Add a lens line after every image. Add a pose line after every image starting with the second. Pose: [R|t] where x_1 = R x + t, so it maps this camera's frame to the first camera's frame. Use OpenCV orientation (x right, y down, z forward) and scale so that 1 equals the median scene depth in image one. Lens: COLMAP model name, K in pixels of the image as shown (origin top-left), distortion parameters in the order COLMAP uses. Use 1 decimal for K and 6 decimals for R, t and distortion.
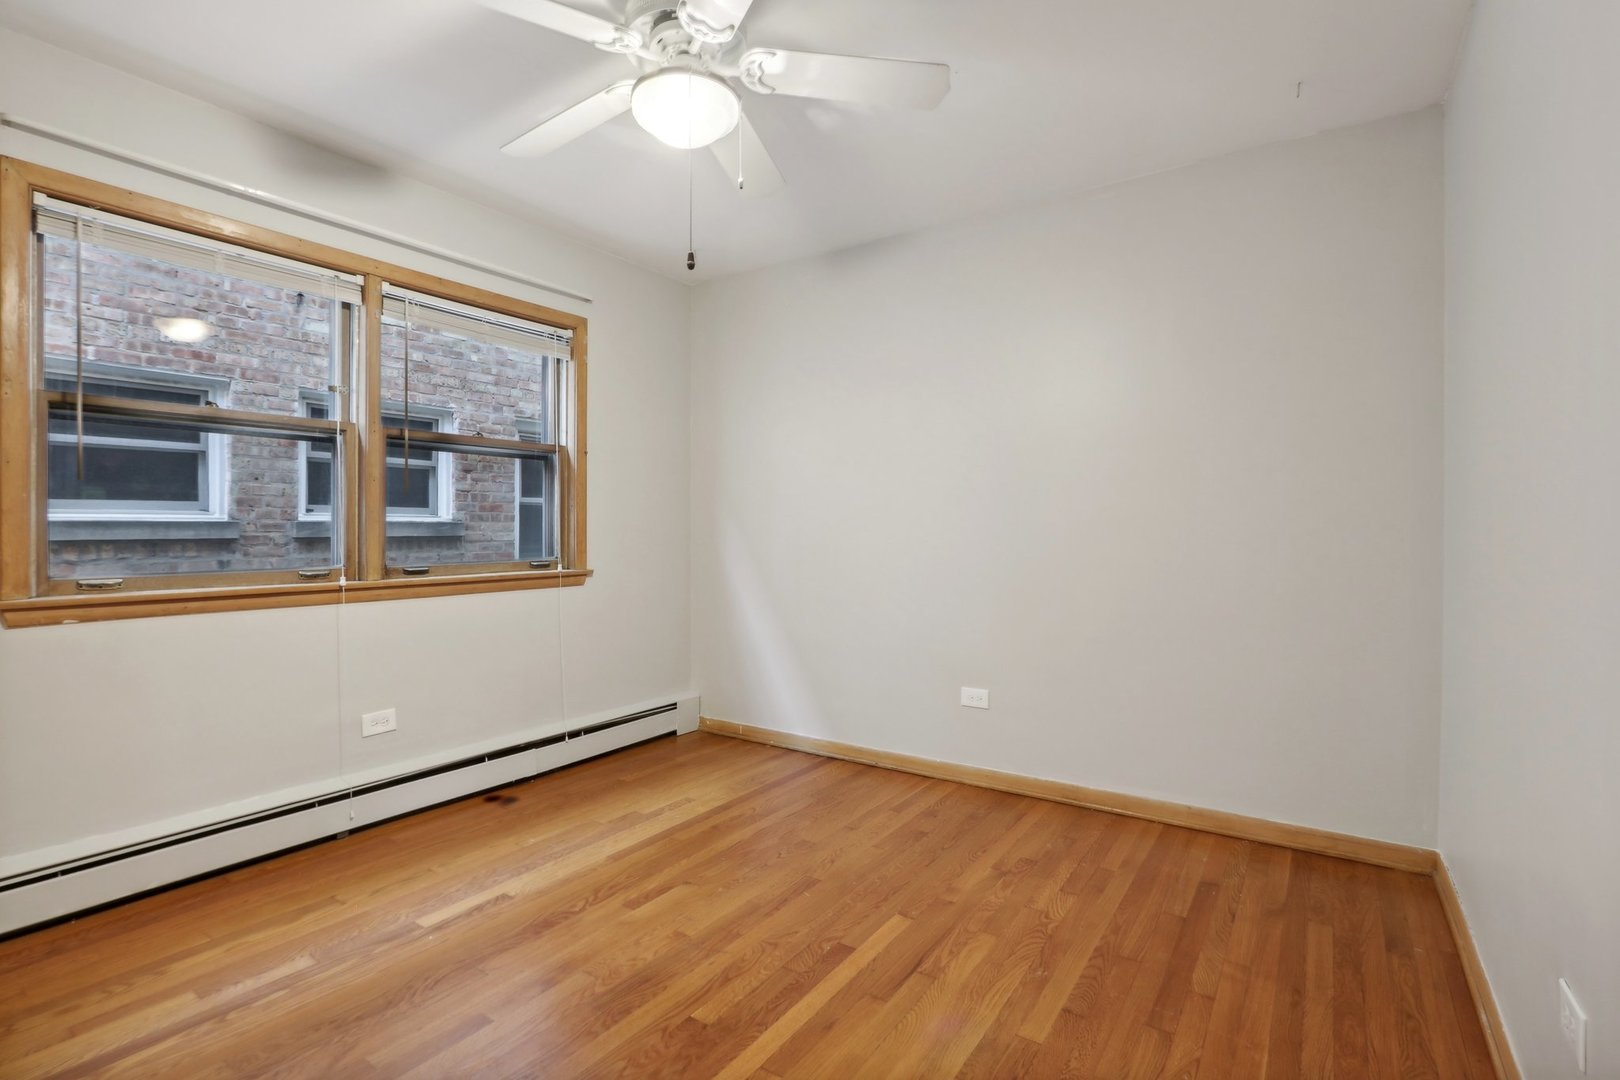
lens RADIAL K [[762.1, 0, 808.4], [0, 762.1, 533.1], [0, 0, 1]] dist [-0.024081, 0.003383]
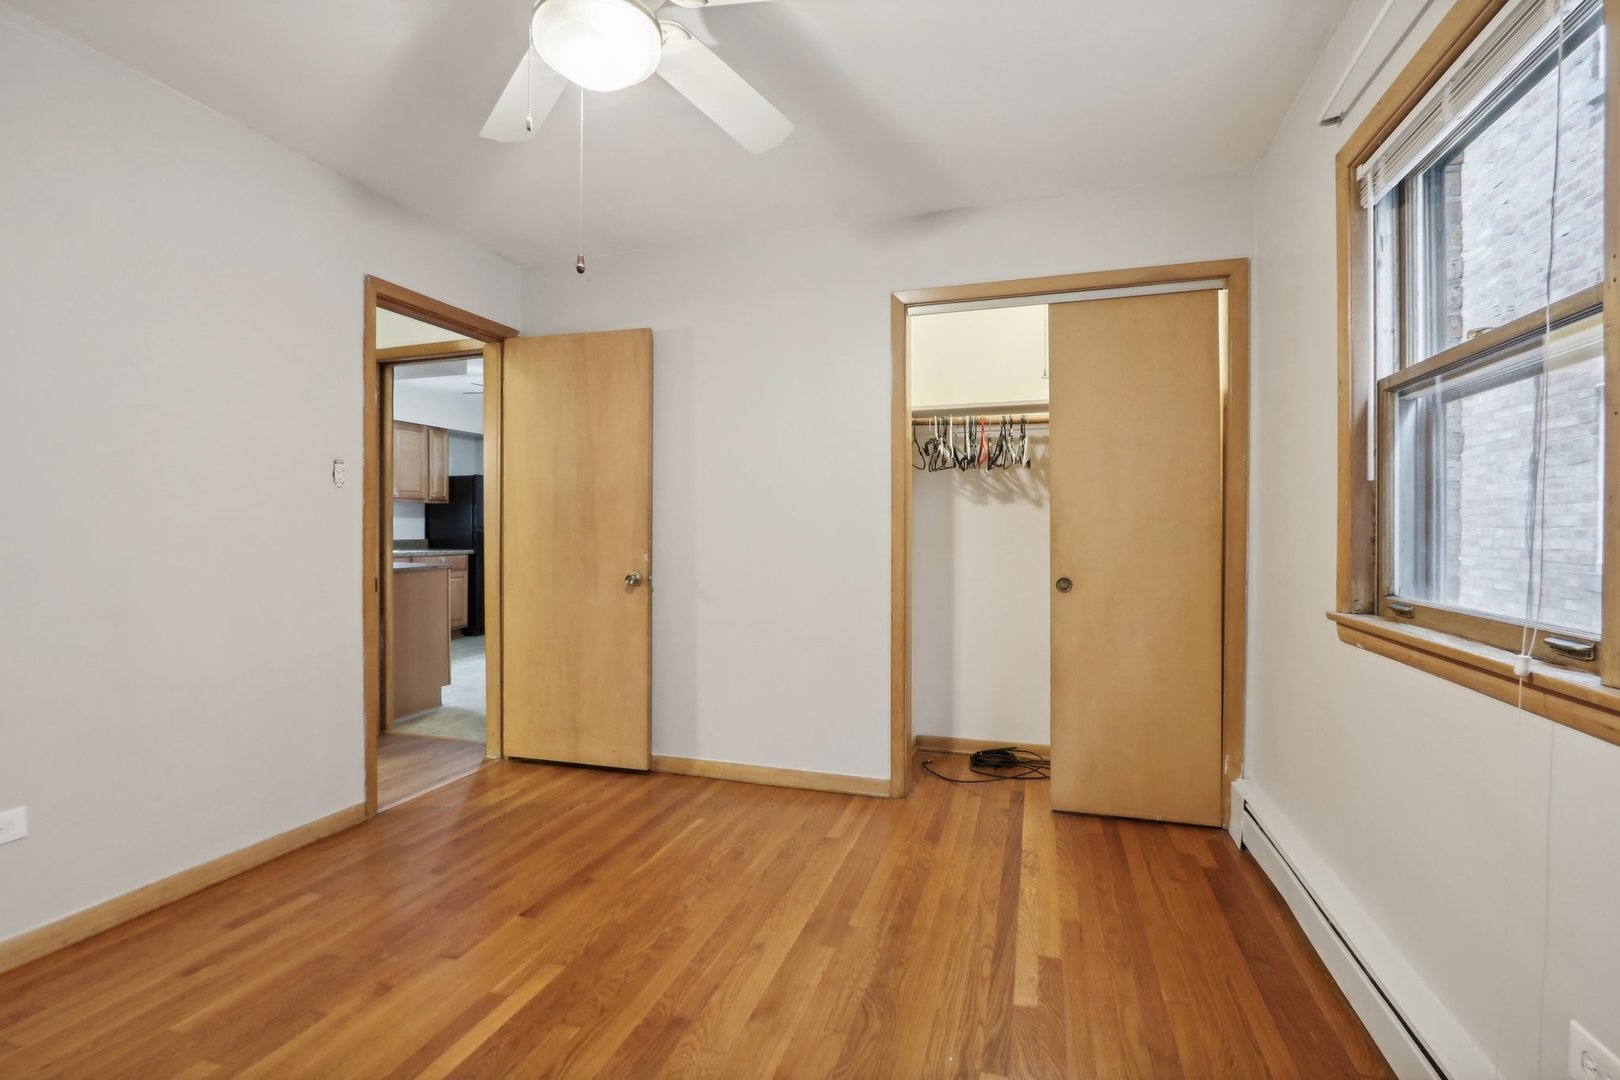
lens RADIAL K [[762.1, 0, 818.0], [0, 762.1, 527.3], [0, 0, 1]] dist [-0.024081, 0.003383]
pose [[-0.954095, -0.004571, -0.299470, -0.149515], [-0.008291, 0.999903, 0.011151, -0.035291], [0.299390, 0.013122, -0.954041, 1.976404]]
